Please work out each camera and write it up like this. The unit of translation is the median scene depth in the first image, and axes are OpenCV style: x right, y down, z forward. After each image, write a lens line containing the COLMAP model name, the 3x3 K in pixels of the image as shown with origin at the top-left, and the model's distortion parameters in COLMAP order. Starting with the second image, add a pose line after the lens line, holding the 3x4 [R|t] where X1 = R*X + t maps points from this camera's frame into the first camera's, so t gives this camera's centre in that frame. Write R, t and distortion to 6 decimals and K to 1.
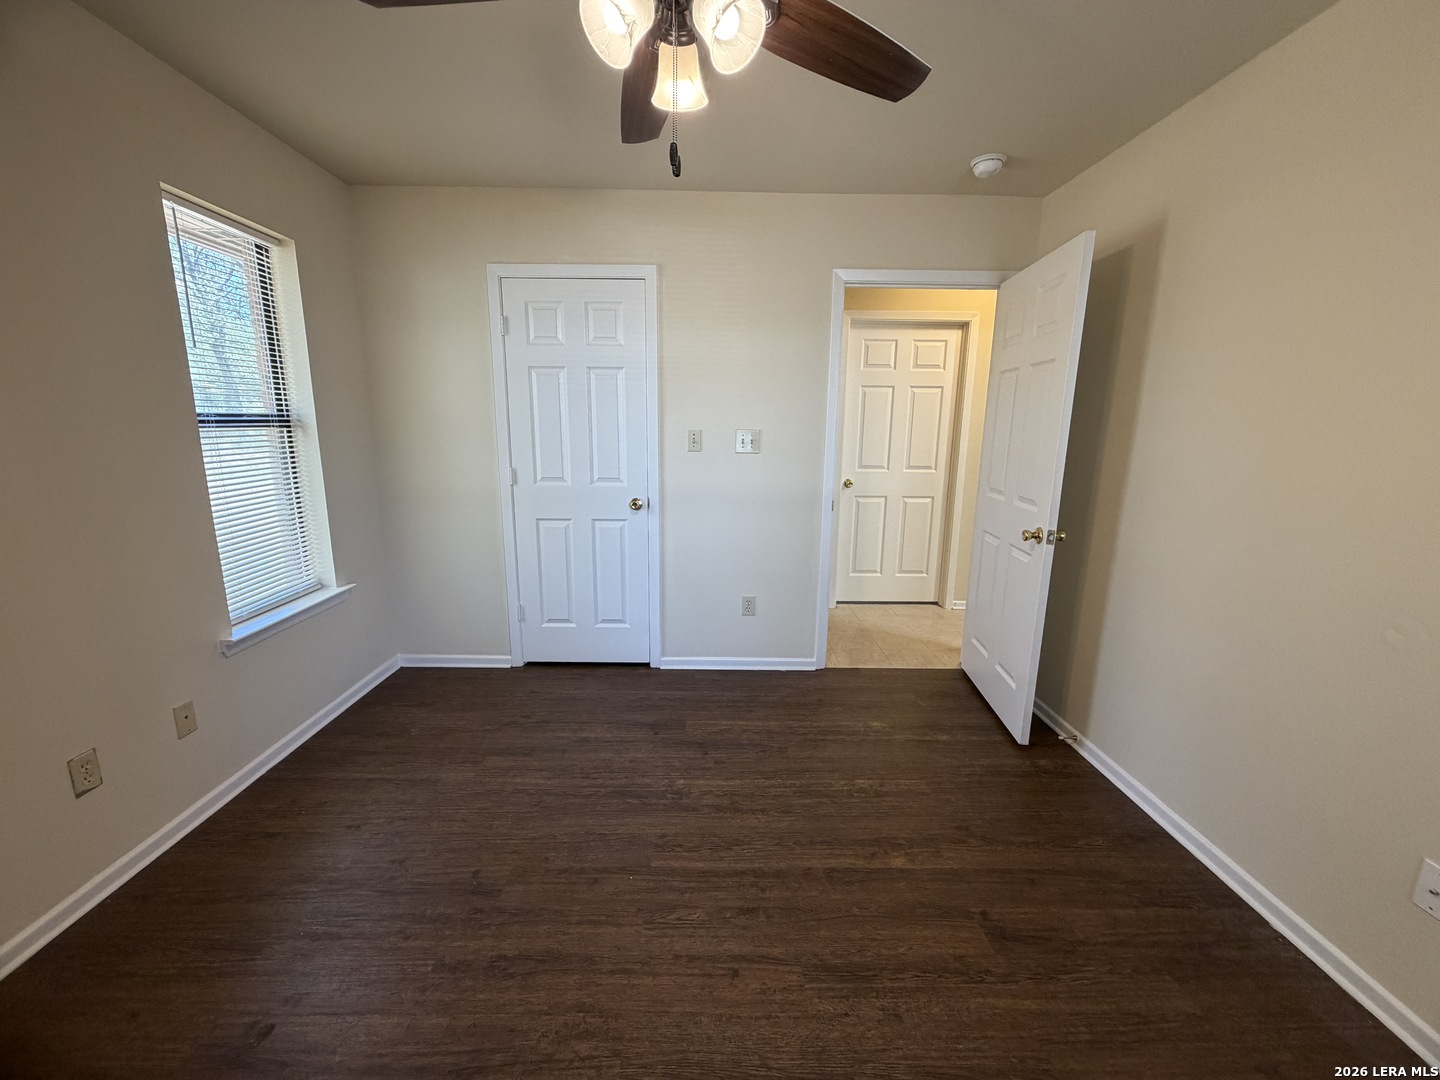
lens RADIAL K [[577.6, 0, 713.3], [0, 577.6, 538.7], [0, 0, 1]] dist [0.000555, 0.000016]
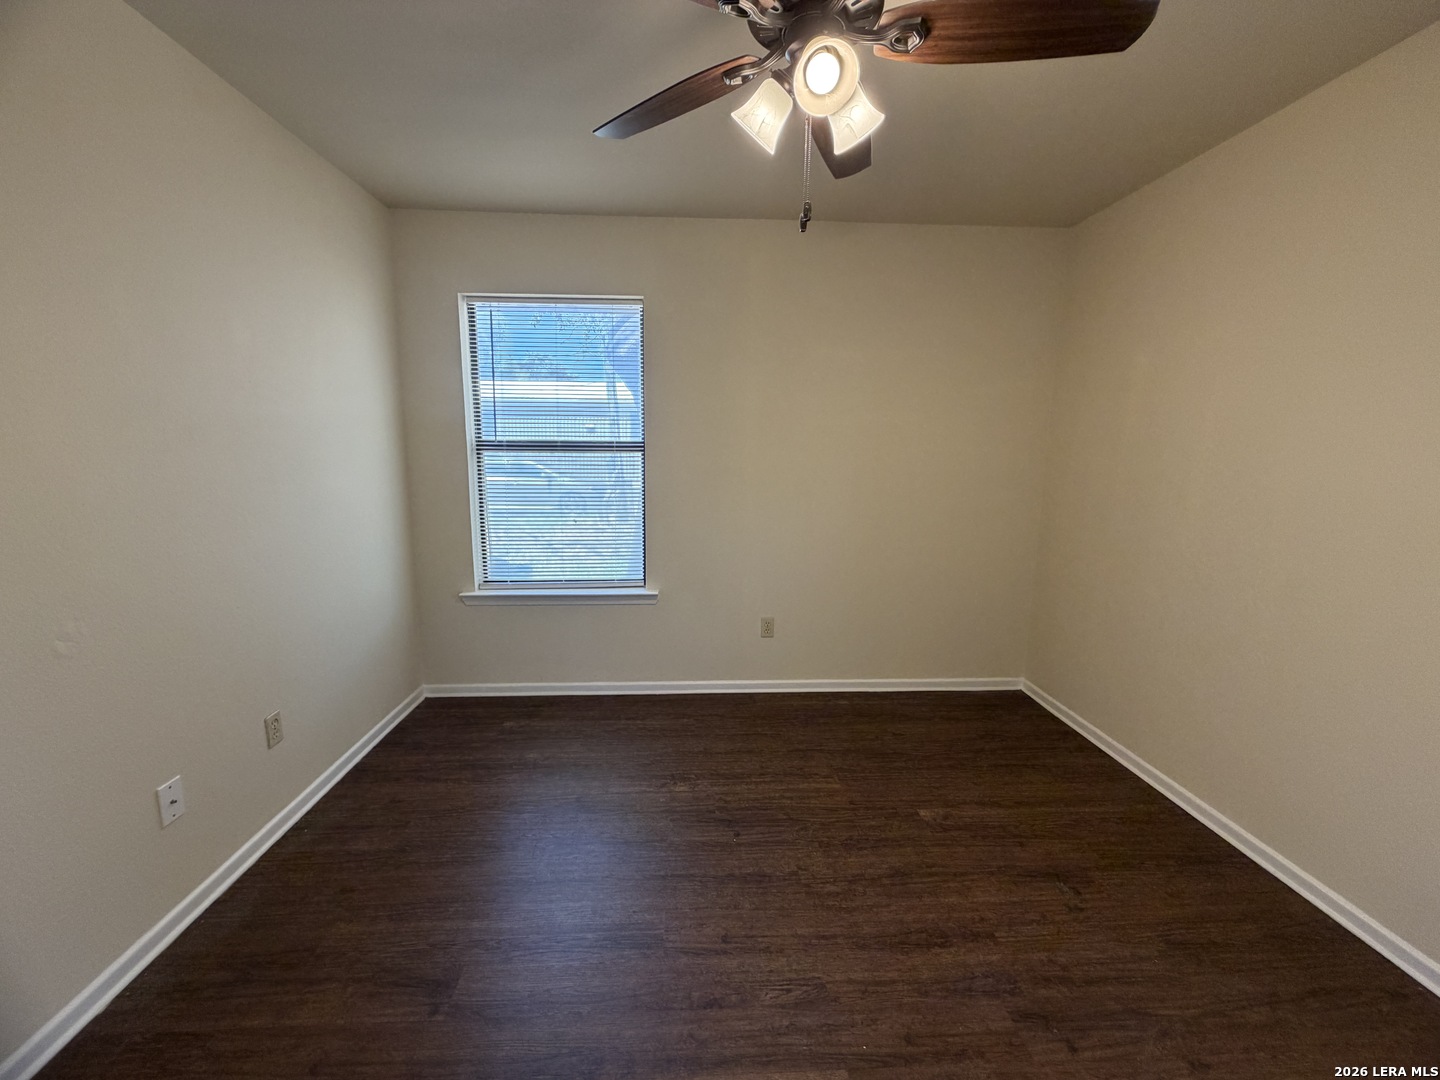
lens RADIAL K [[577.6, 0, 713.3], [0, 577.6, 538.7], [0, 0, 1]] dist [0.000555, 0.000016]
pose [[-0.999281, -0.011847, -0.036009, 0.100919], [-0.023559, 0.938280, 0.345073, -0.324013], [0.029698, 0.345674, -0.937885, 1.643289]]
